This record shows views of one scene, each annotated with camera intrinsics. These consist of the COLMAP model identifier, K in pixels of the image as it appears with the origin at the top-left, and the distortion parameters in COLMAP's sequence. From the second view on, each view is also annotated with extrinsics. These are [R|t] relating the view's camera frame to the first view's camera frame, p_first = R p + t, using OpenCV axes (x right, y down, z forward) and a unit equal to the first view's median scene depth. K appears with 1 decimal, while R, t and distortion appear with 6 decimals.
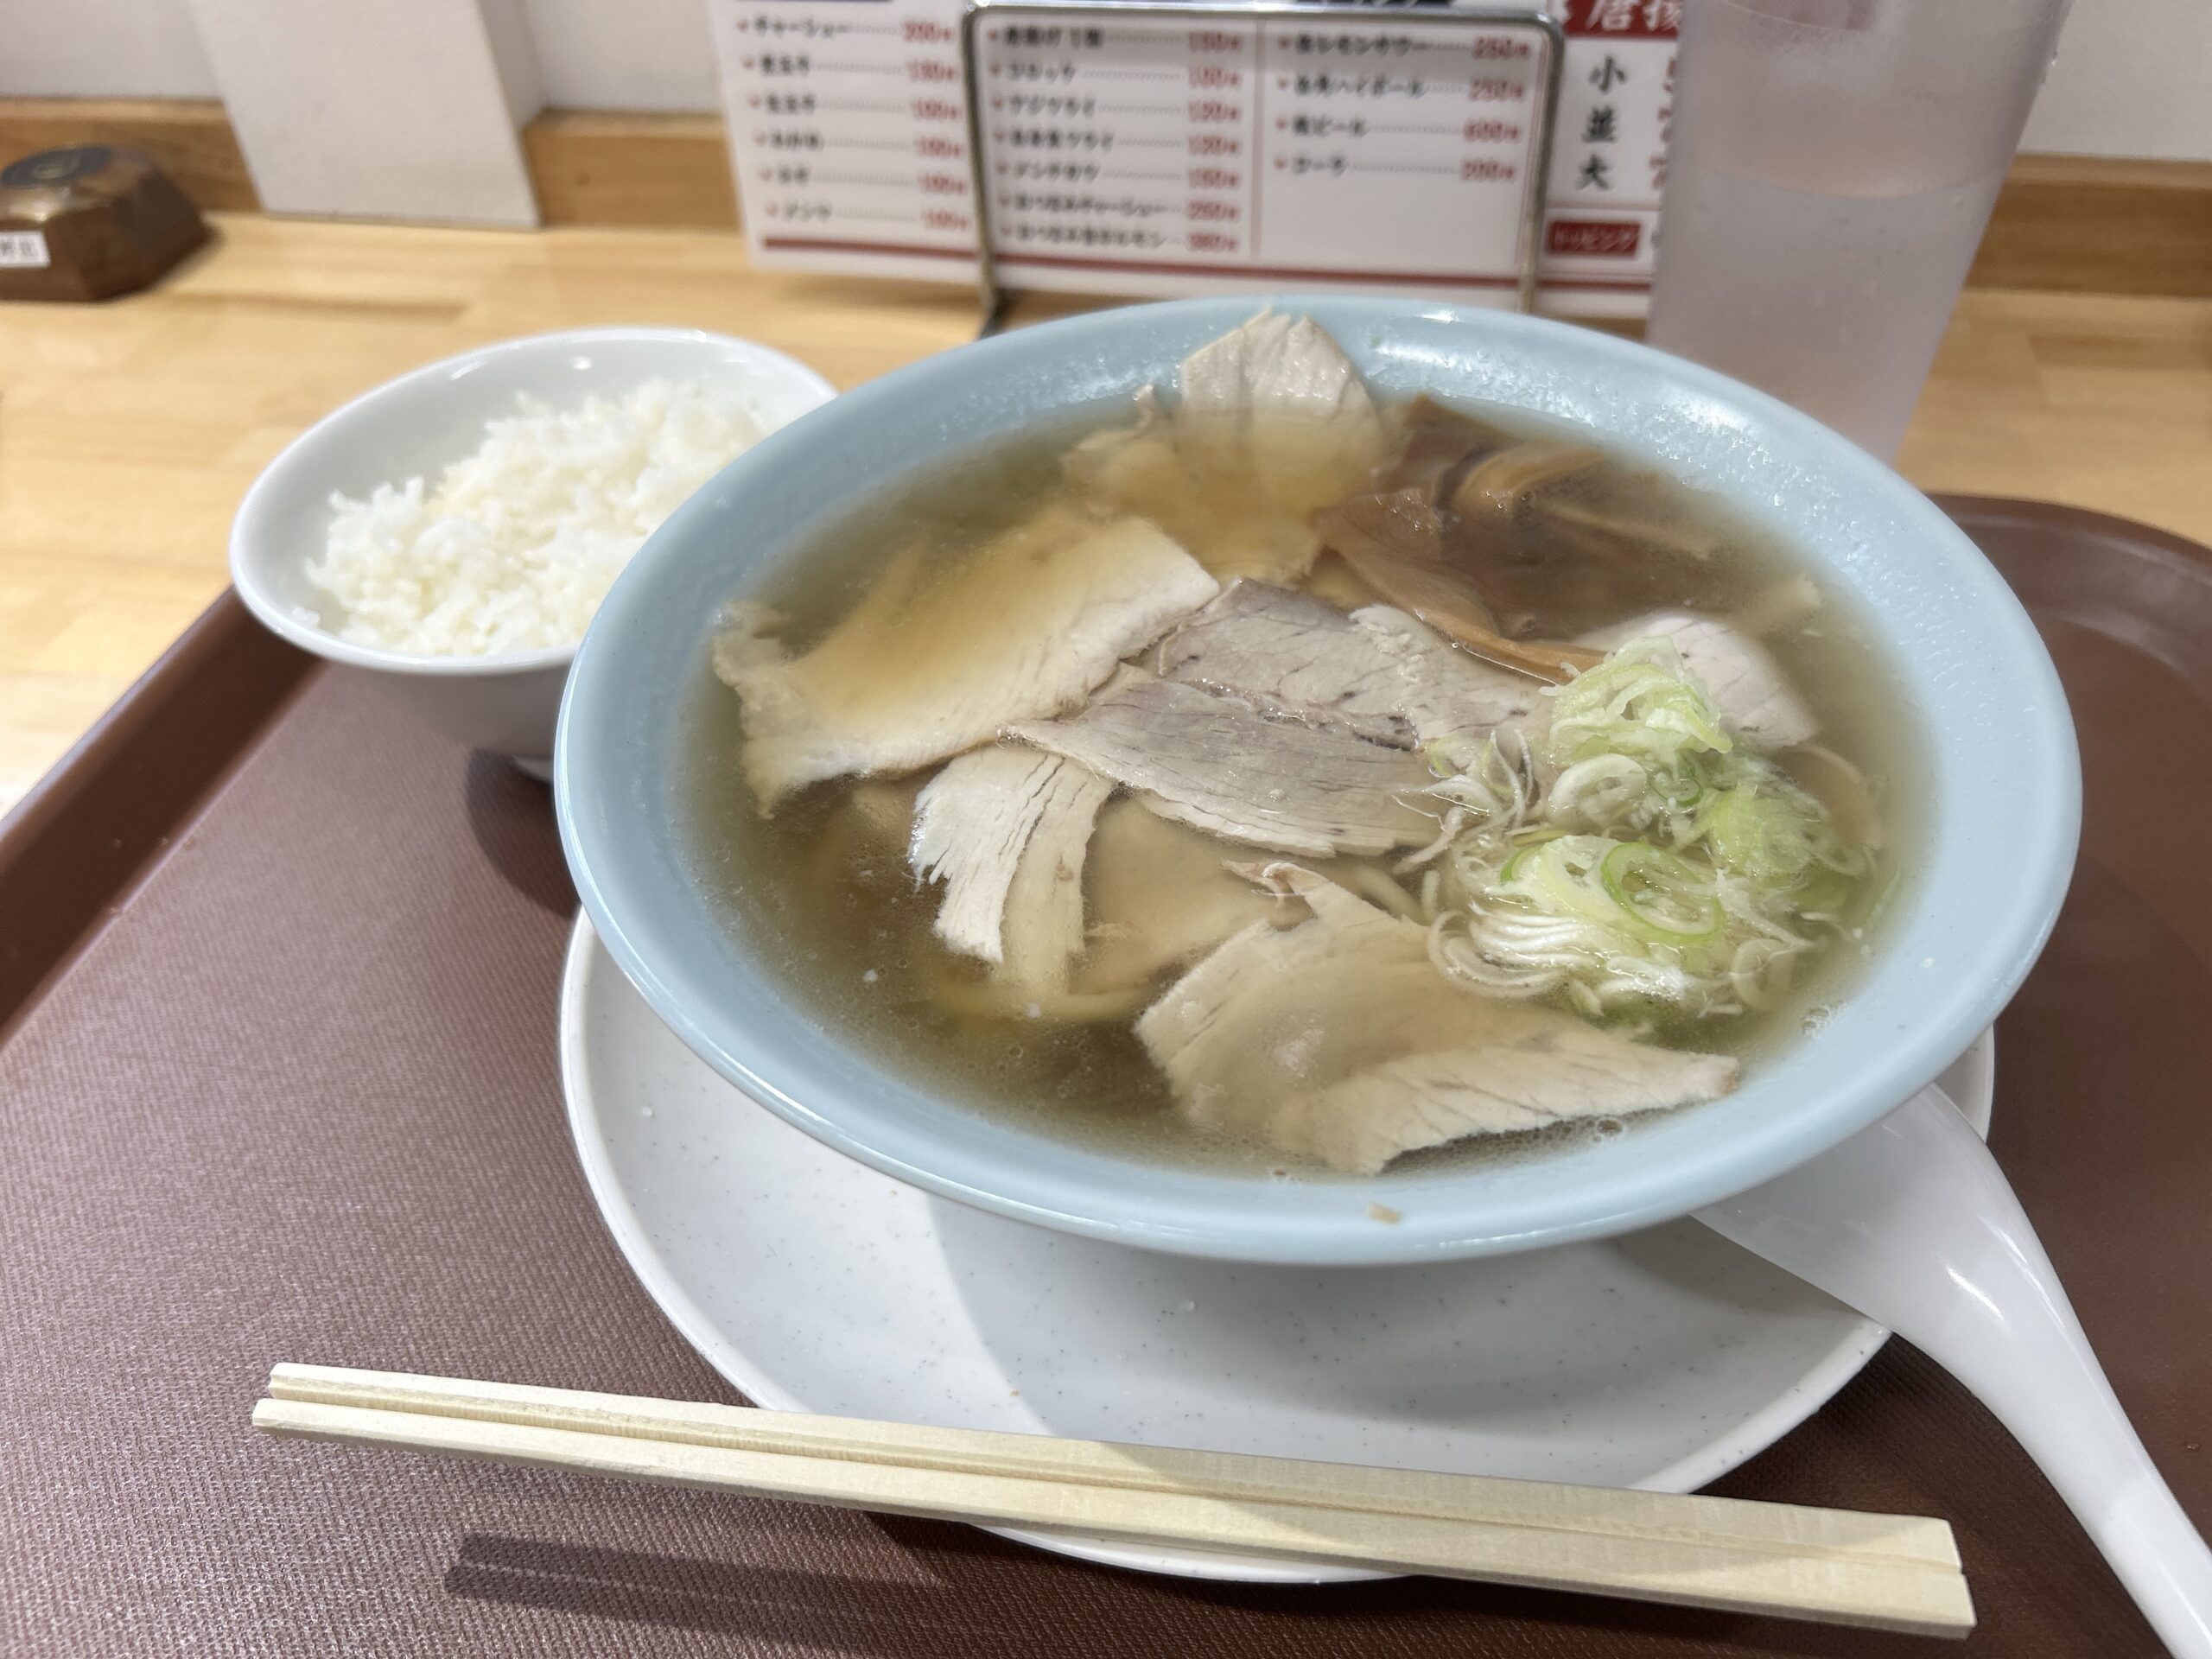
lens RADIAL K [[1736.1, 0, 1120.2], [0, 1736.1, 821.8], [0, 0, 1]] dist [0.022627, -0.045734]
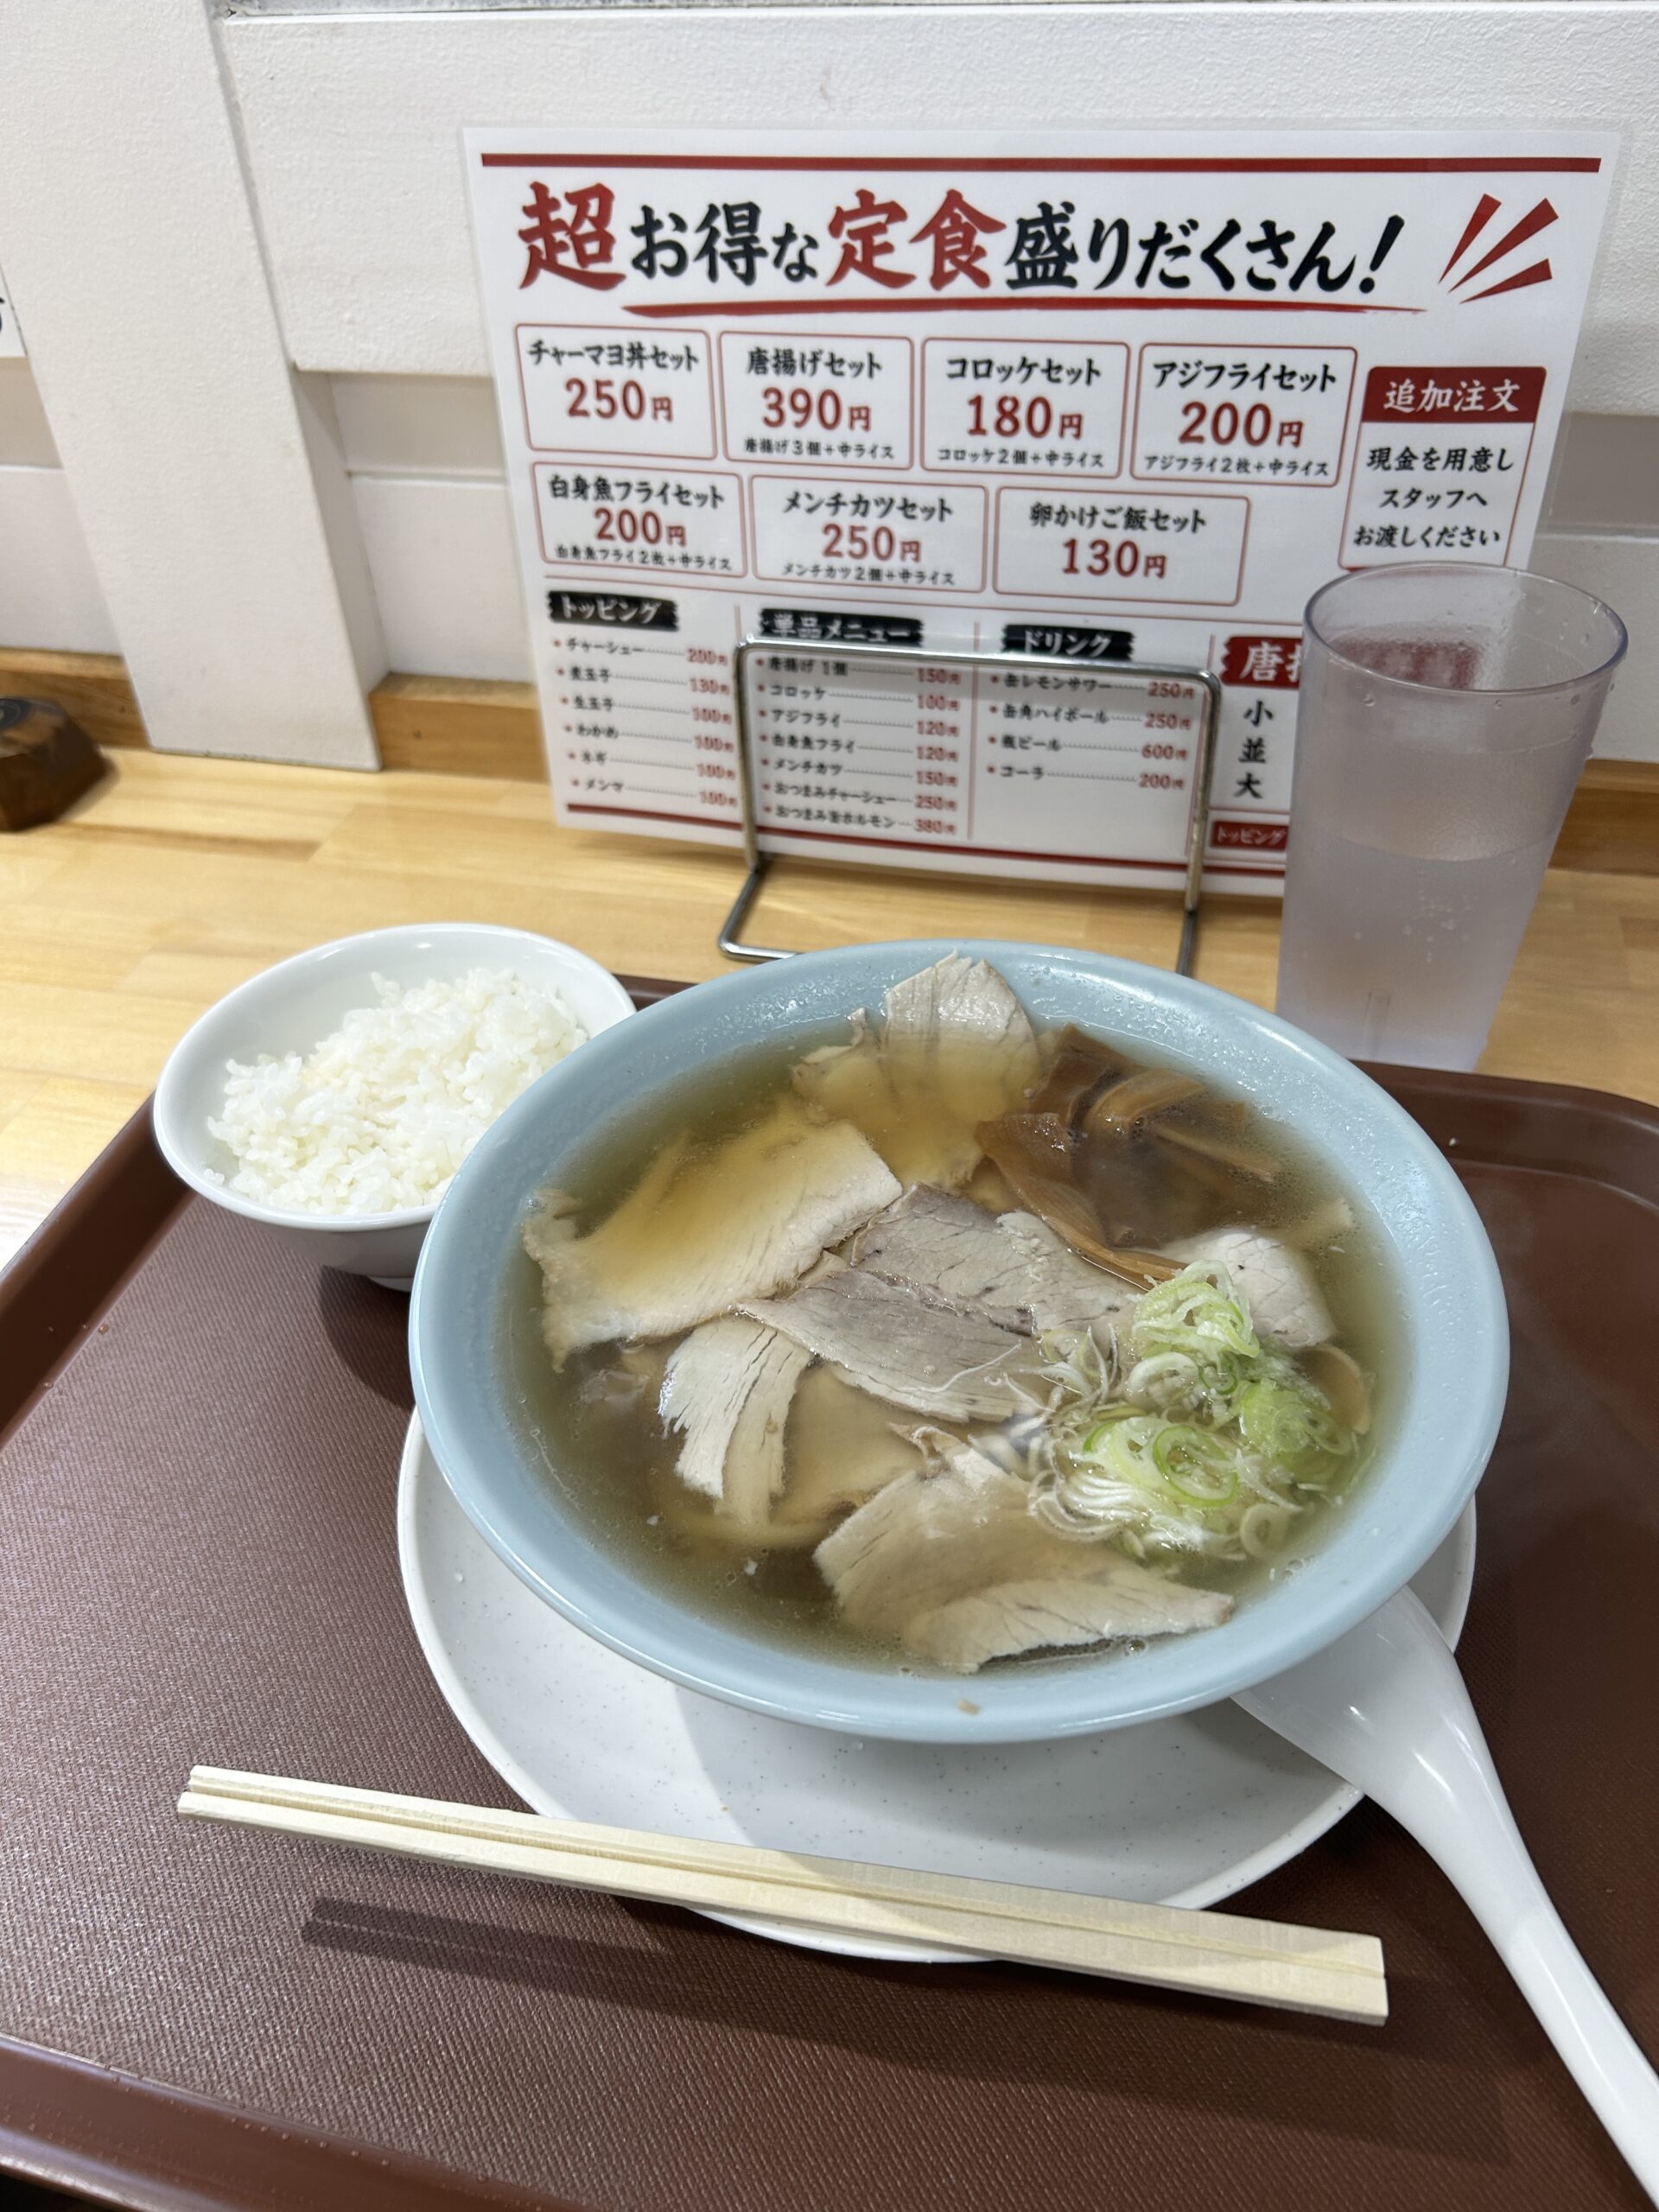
lens RADIAL K [[1736.1, 0, 830.0], [0, 1736.1, 1082.0], [0, 0, 1]] dist [0.022627, -0.045734]
pose [[0.998923, 0.028309, -0.036754, 0.051108], [-0.030368, 0.997928, -0.056723, -0.148813], [0.035072, 0.057778, 0.997713, -0.349692]]
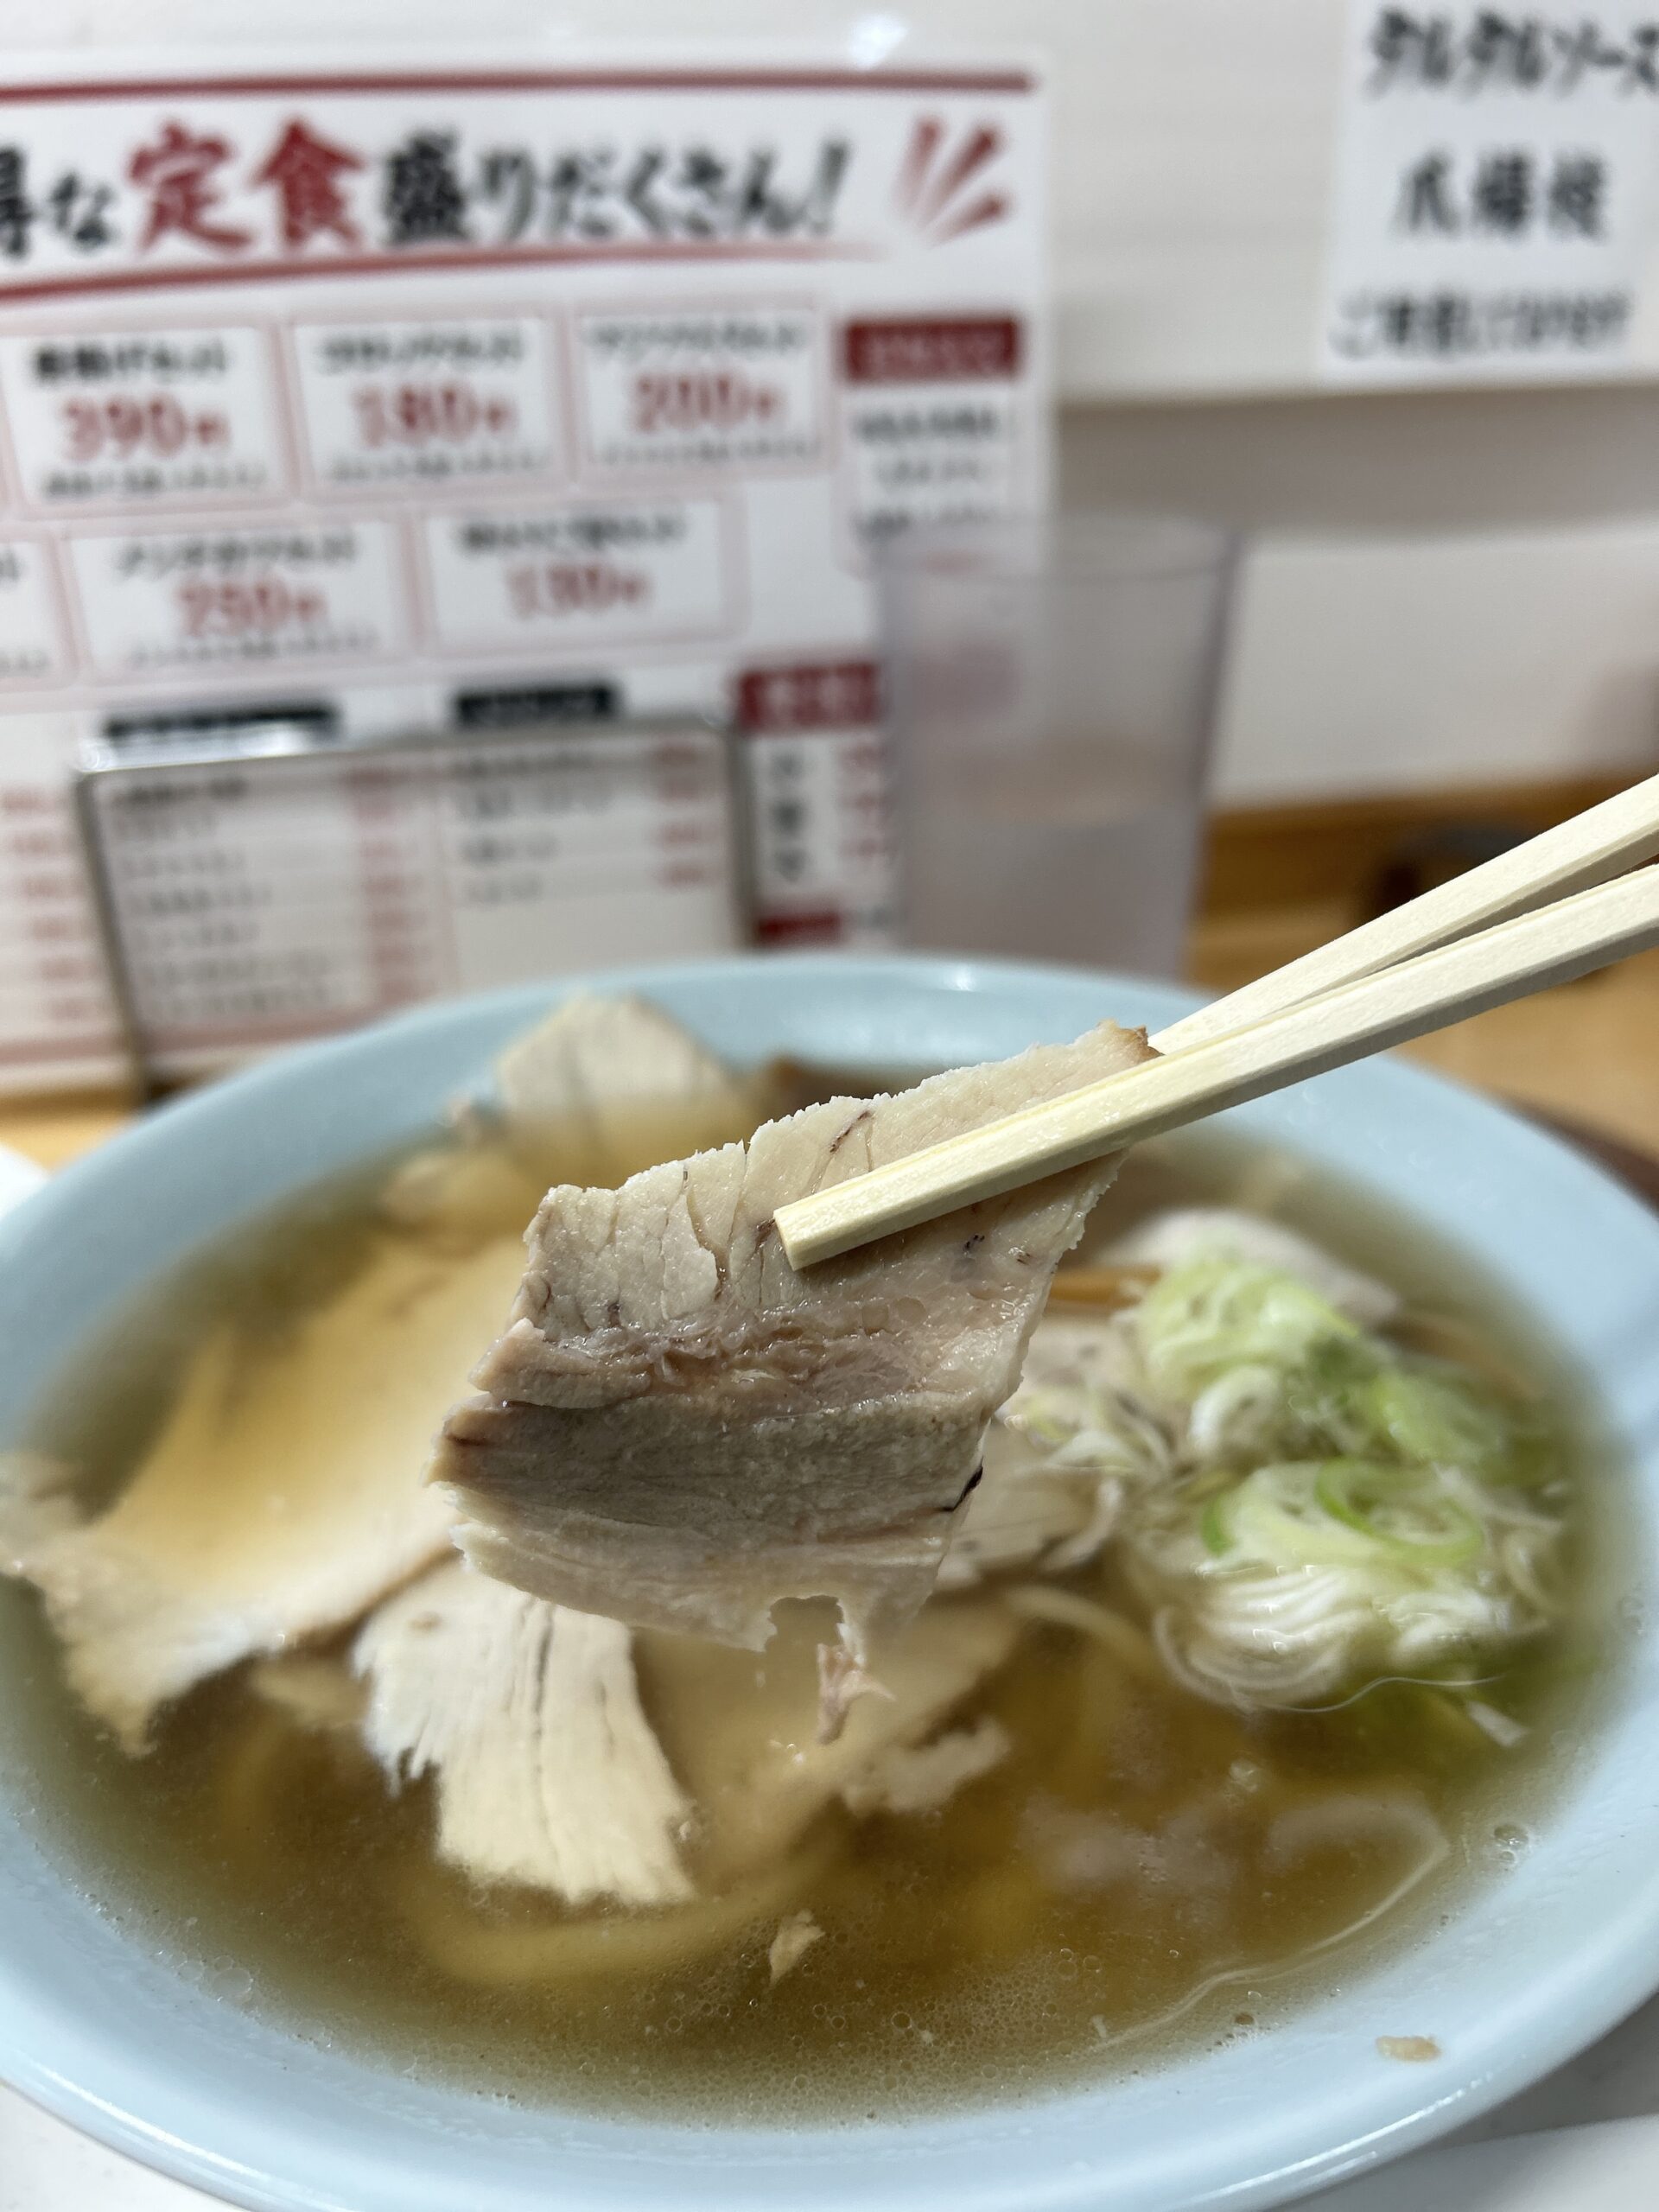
lens RADIAL K [[1736.1, 0, 814.1], [0, 1736.1, 1119.0], [0, 0, 1]] dist [0.022627, -0.045734]
pose [[0.916755, -0.163000, 0.364678, -0.160470], [0.259739, 0.936846, -0.234210, -0.007065], [-0.303471, 0.309435, 0.901197, 0.259393]]
